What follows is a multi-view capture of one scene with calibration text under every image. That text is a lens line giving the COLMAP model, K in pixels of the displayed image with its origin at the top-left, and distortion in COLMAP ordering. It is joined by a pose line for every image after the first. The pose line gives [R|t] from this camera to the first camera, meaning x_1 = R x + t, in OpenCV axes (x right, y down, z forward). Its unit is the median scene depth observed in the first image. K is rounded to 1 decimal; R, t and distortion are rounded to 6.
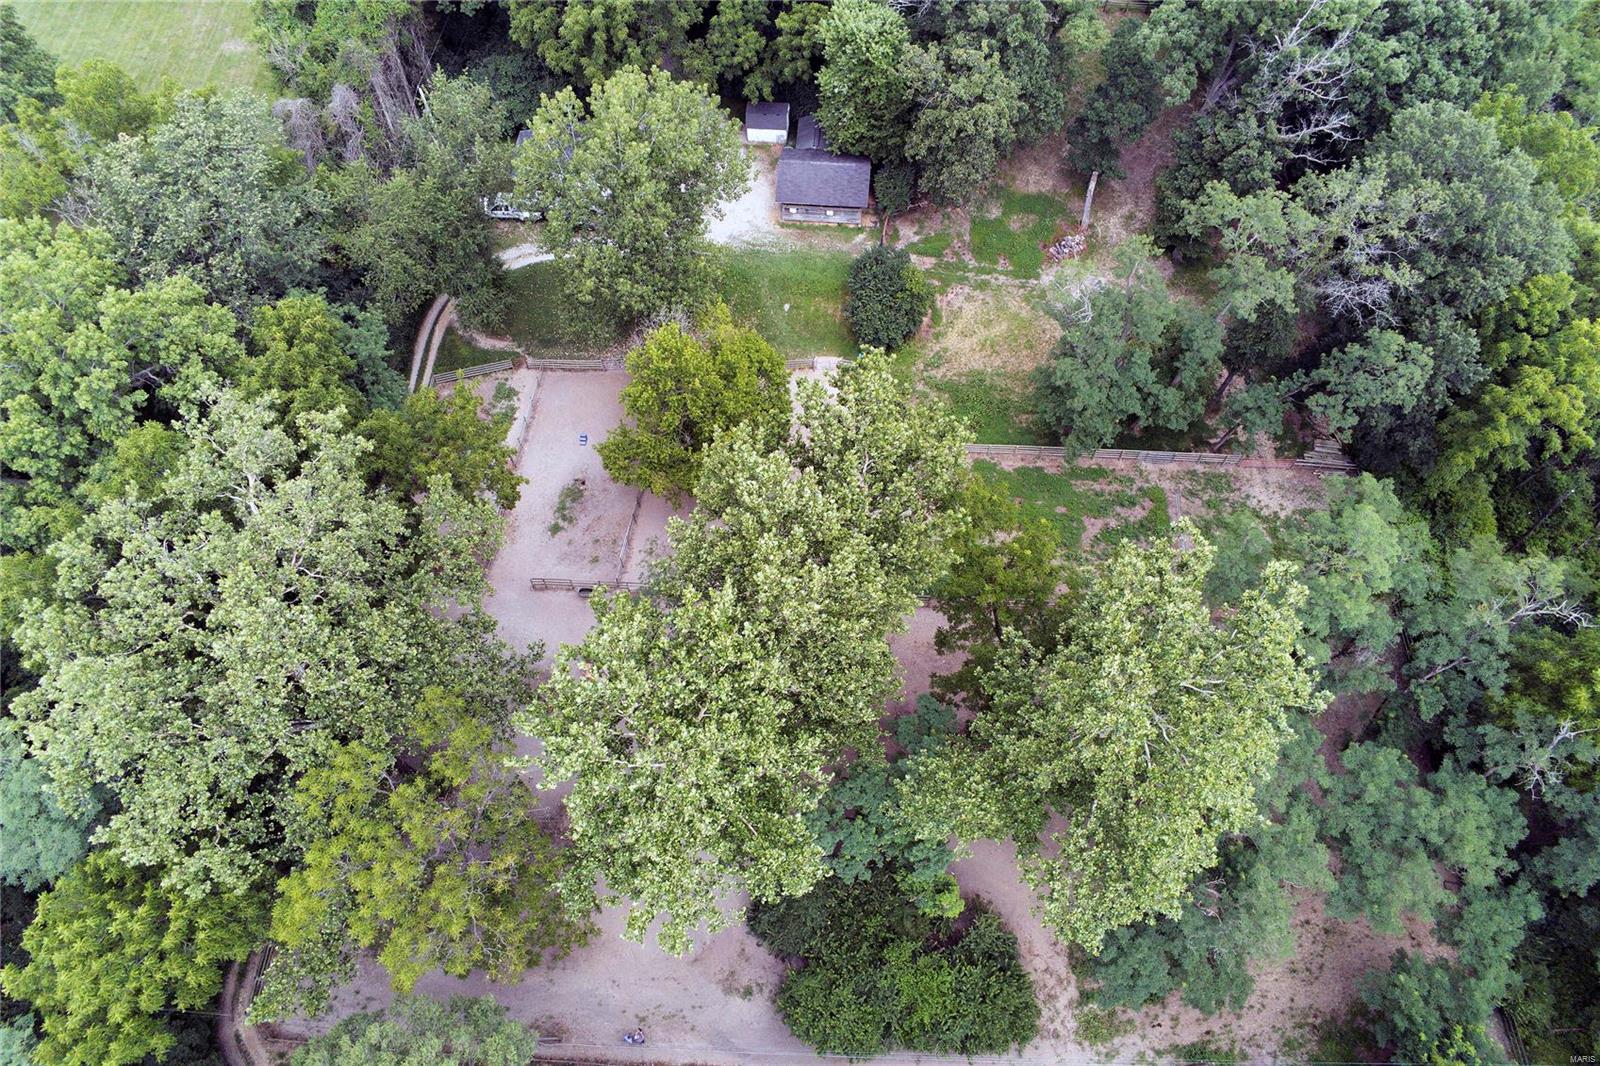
lens RADIAL K [[983.0, 0, 803.5], [0, 983.0, 538.9], [0, 0, 1]] dist [-0.050069, 0.019145]
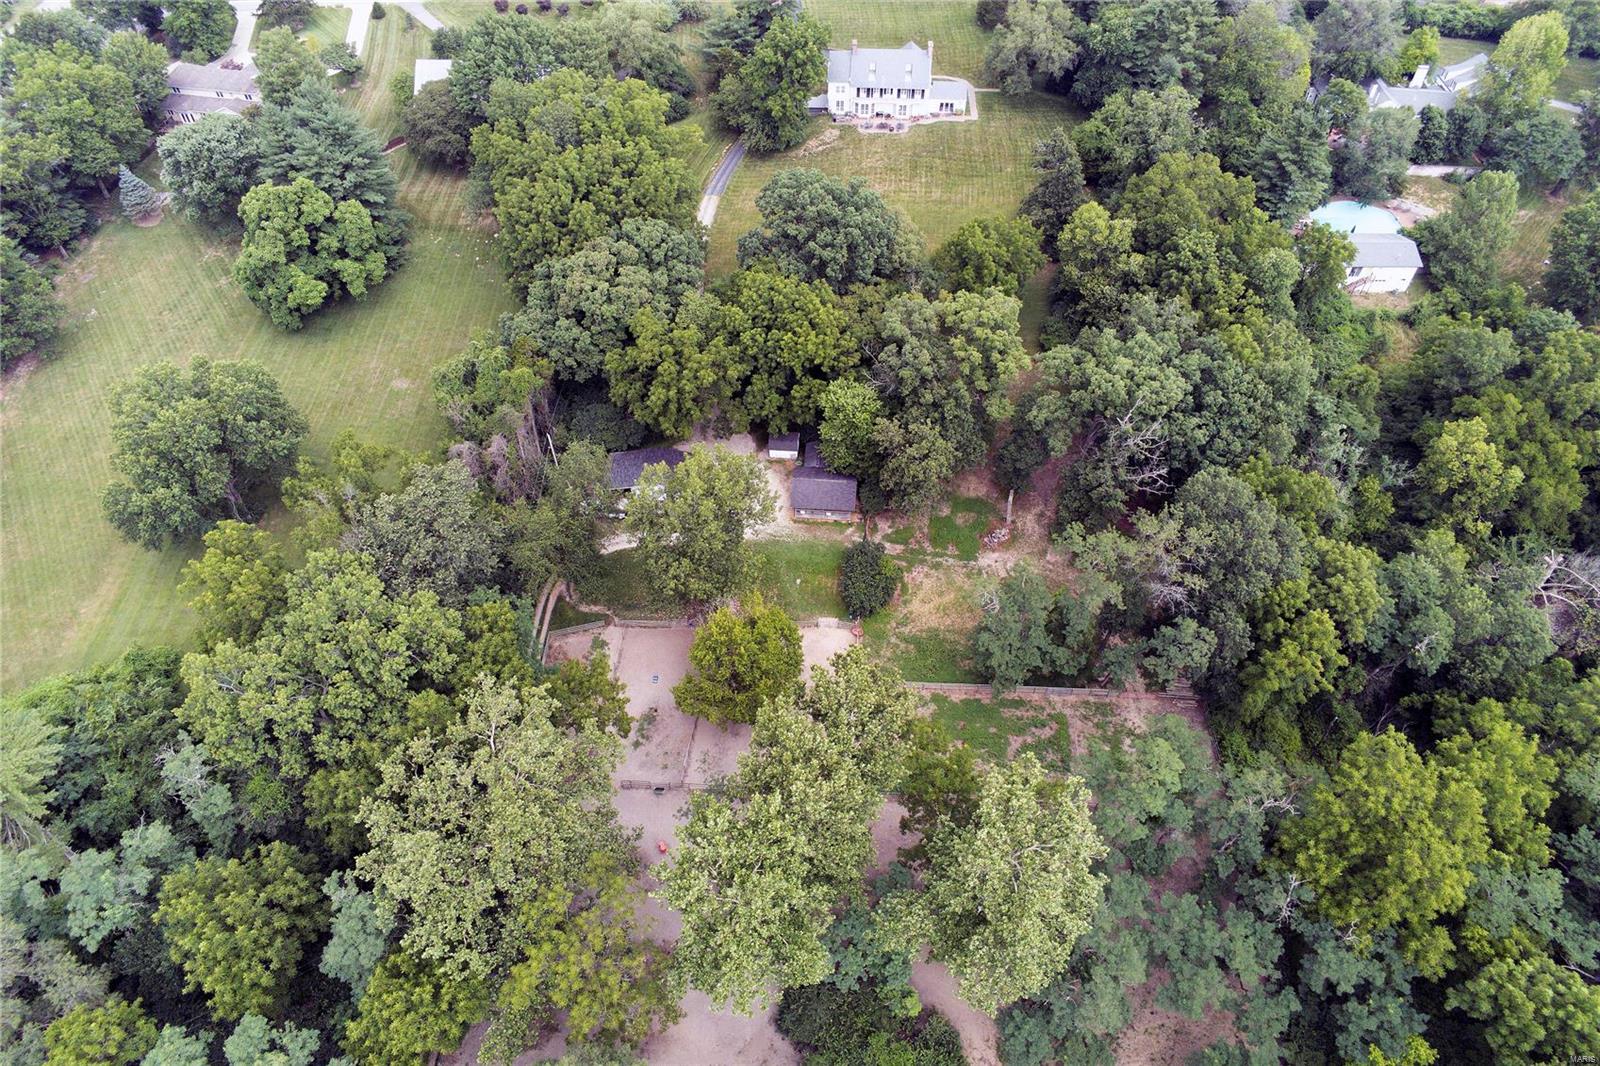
lens RADIAL K [[983.0, 0, 798.0], [0, 983.0, 525.1], [0, 0, 1]] dist [-0.050069, 0.019145]
pose [[0.999999, -0.000305, -0.001361, -0.021580], [0.000031, 0.980382, -0.197107, -0.051989], [0.001394, 0.197107, 0.980381, -0.562596]]
